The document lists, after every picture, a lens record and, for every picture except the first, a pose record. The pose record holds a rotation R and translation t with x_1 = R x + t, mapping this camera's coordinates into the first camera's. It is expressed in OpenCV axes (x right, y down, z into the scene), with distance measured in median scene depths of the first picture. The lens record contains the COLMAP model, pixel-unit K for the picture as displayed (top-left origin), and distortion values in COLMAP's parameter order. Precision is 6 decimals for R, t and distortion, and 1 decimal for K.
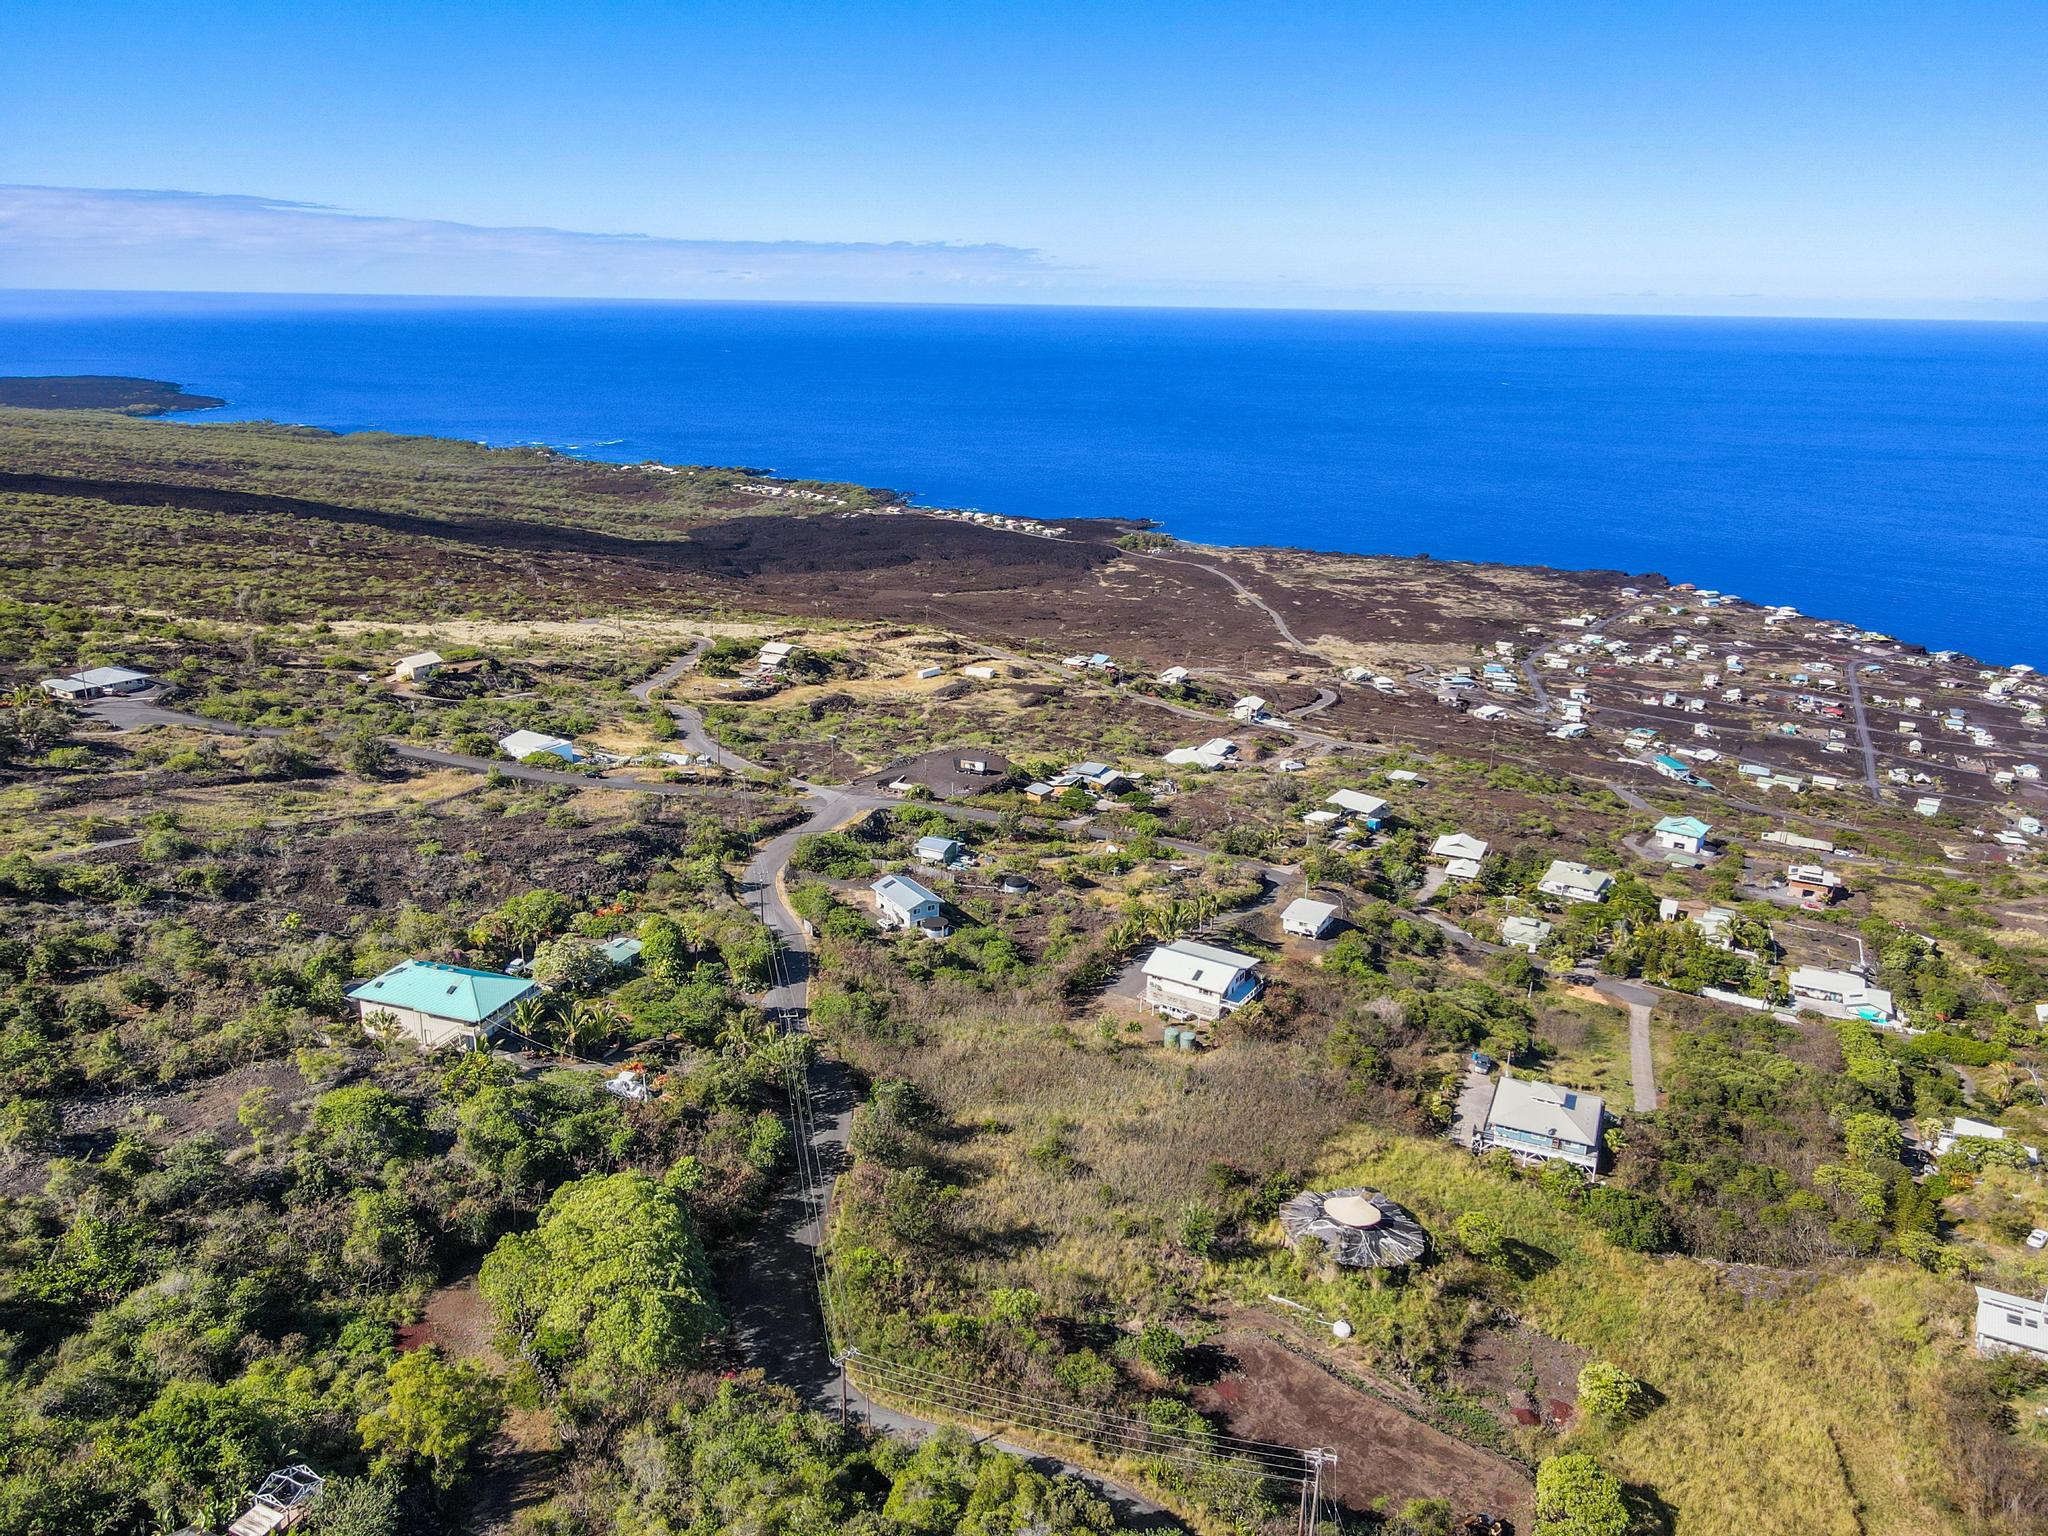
lens RADIAL K [[1502.0, 0, 1022.9], [0, 1502.0, 762.9], [0, 0, 1]] dist [-0.012634, 0.049320]
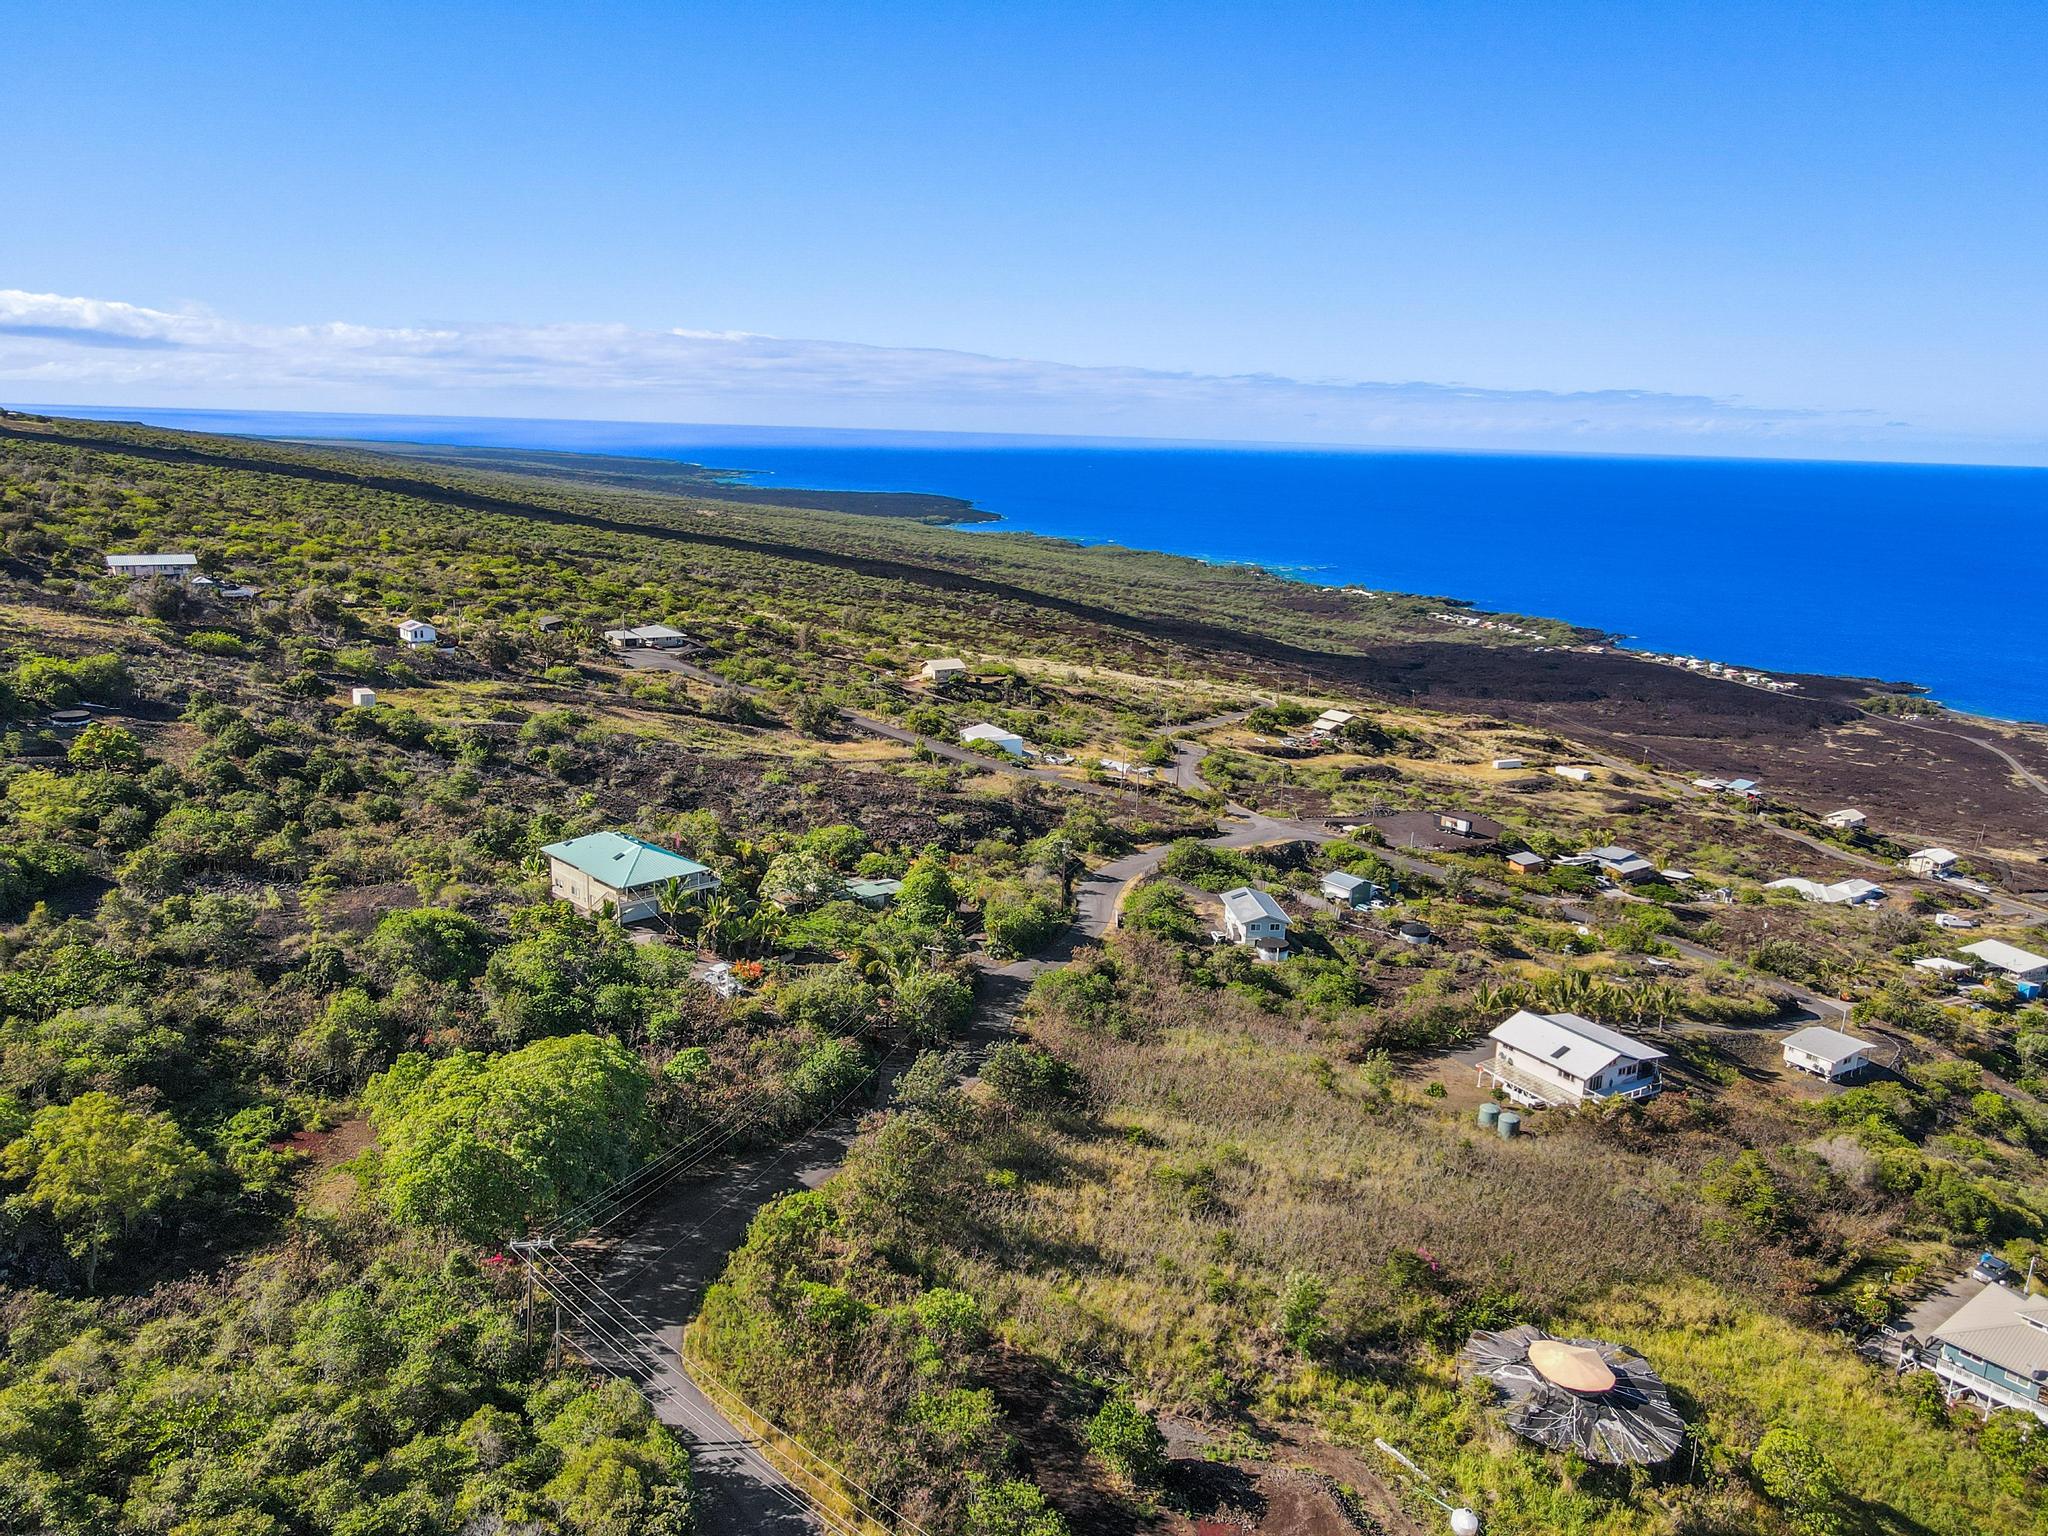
lens RADIAL K [[1502.0, 0, 1022.9], [0, 1502.0, 762.9], [0, 0, 1]] dist [-0.012634, 0.049320]
pose [[0.888887, 0.114412, -0.443610, 0.127679], [-0.154694, 0.986399, -0.055566, 0.055085], [0.431219, 0.118015, 0.894496, 0.137712]]
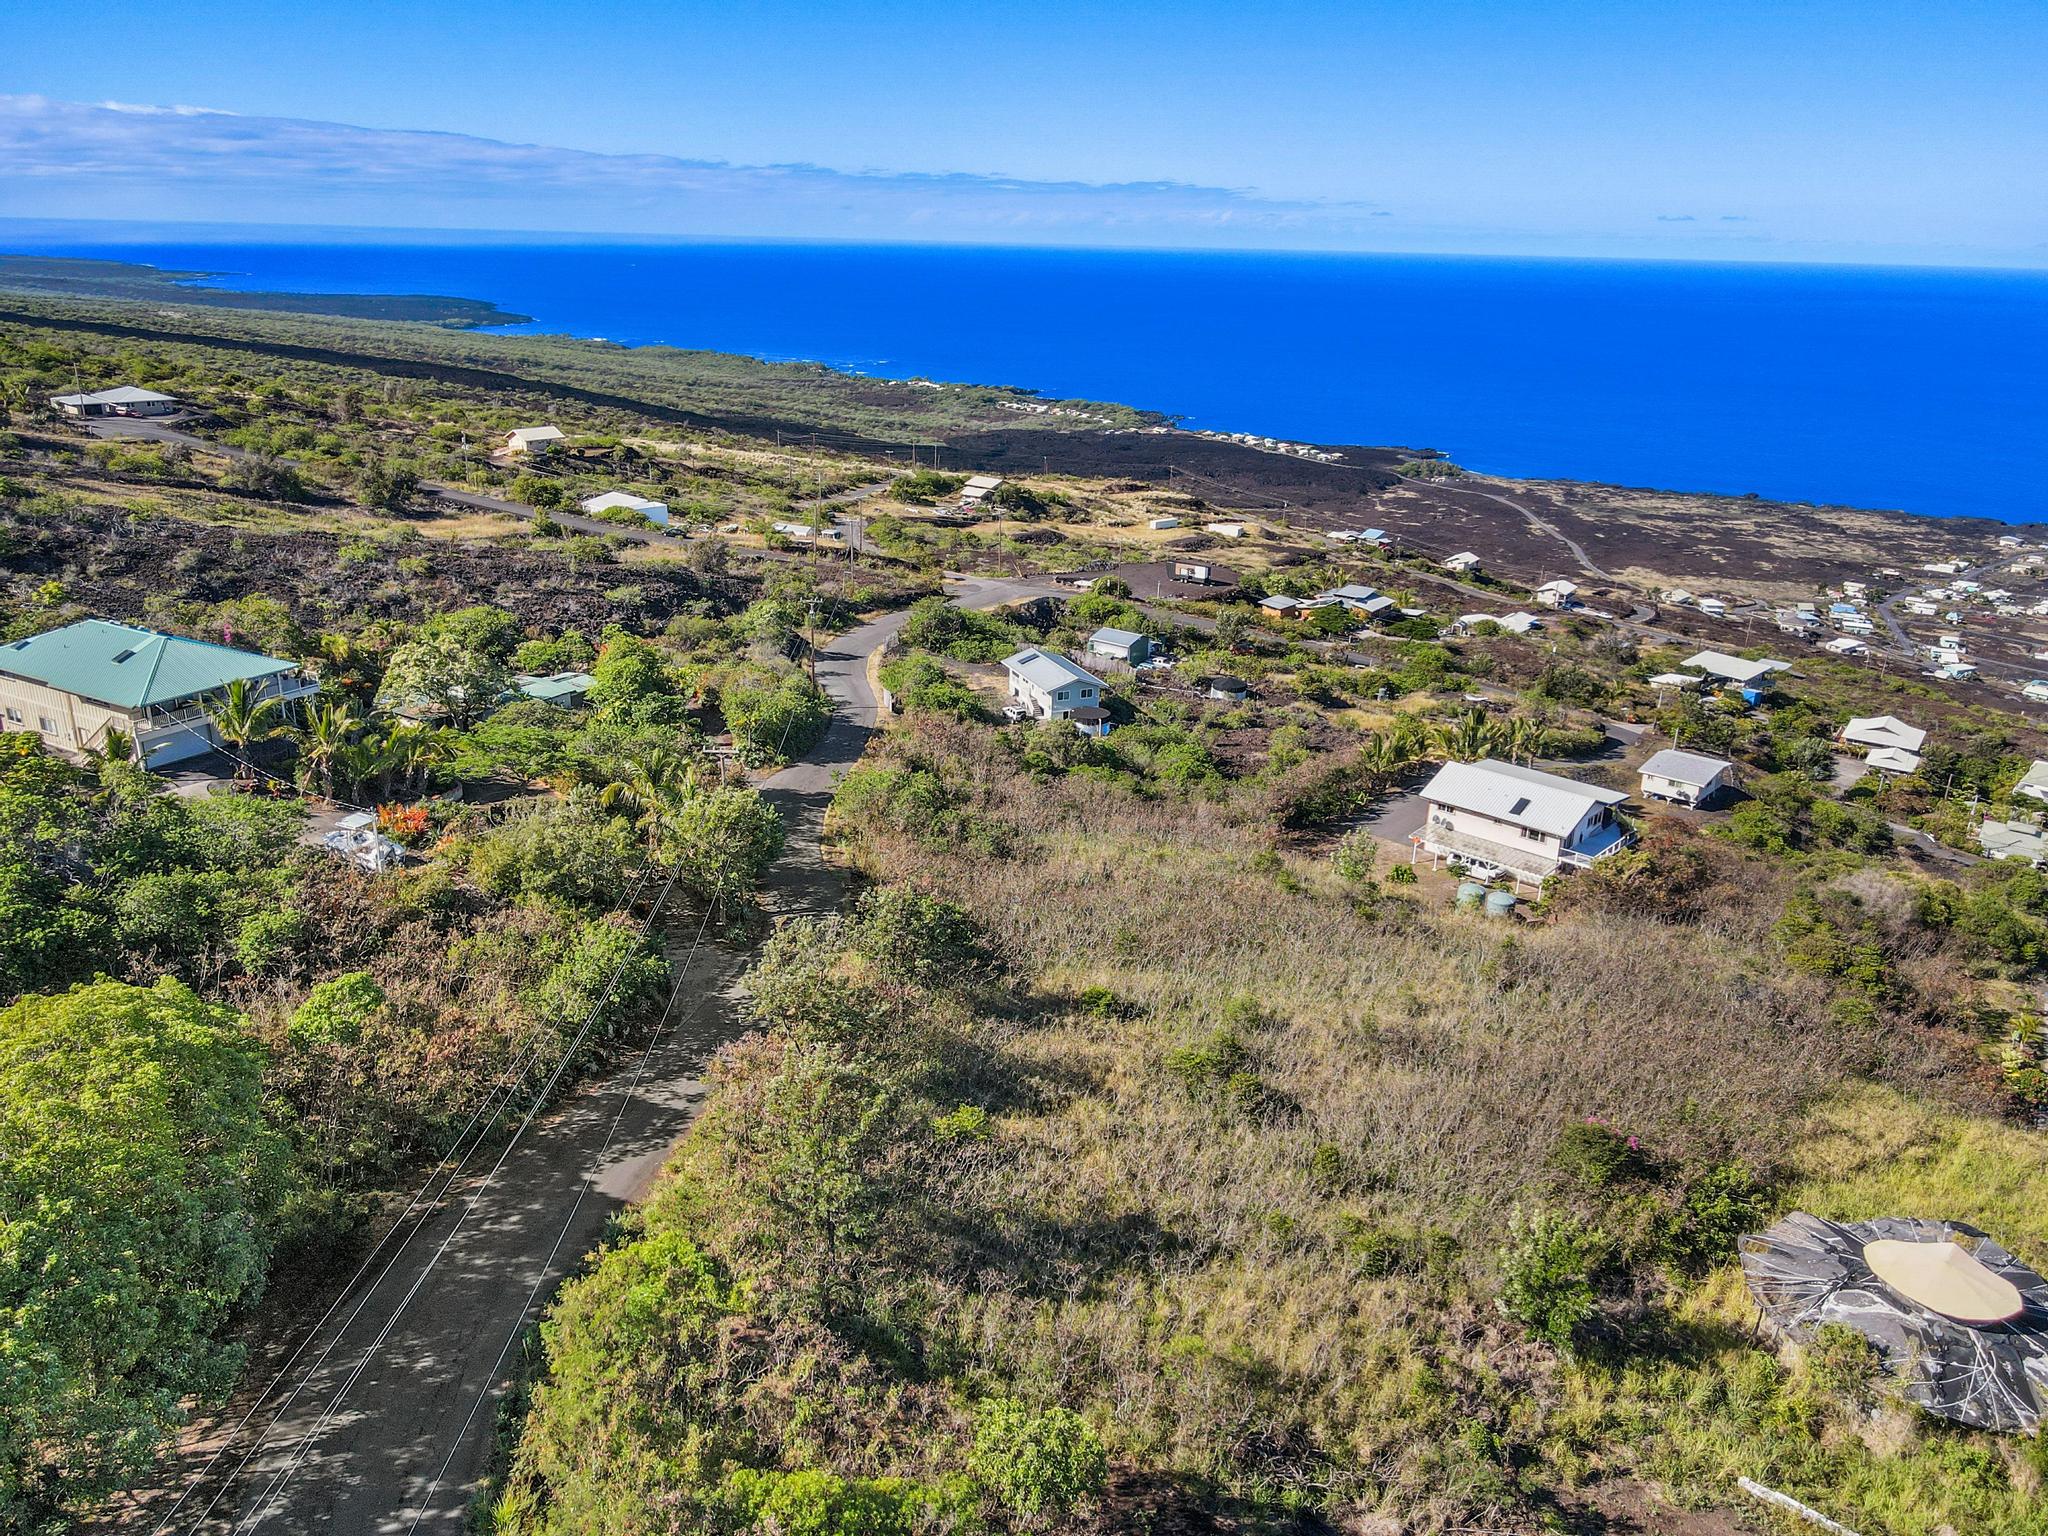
lens RADIAL K [[1502.0, 0, 1022.9], [0, 1502.0, 762.9], [0, 0, 1]] dist [-0.012634, 0.049320]
pose [[0.983453, 0.069171, -0.167440, 0.015970], [-0.063631, 0.997241, 0.038234, 0.076260], [0.169623, -0.026947, 0.985141, 0.267029]]
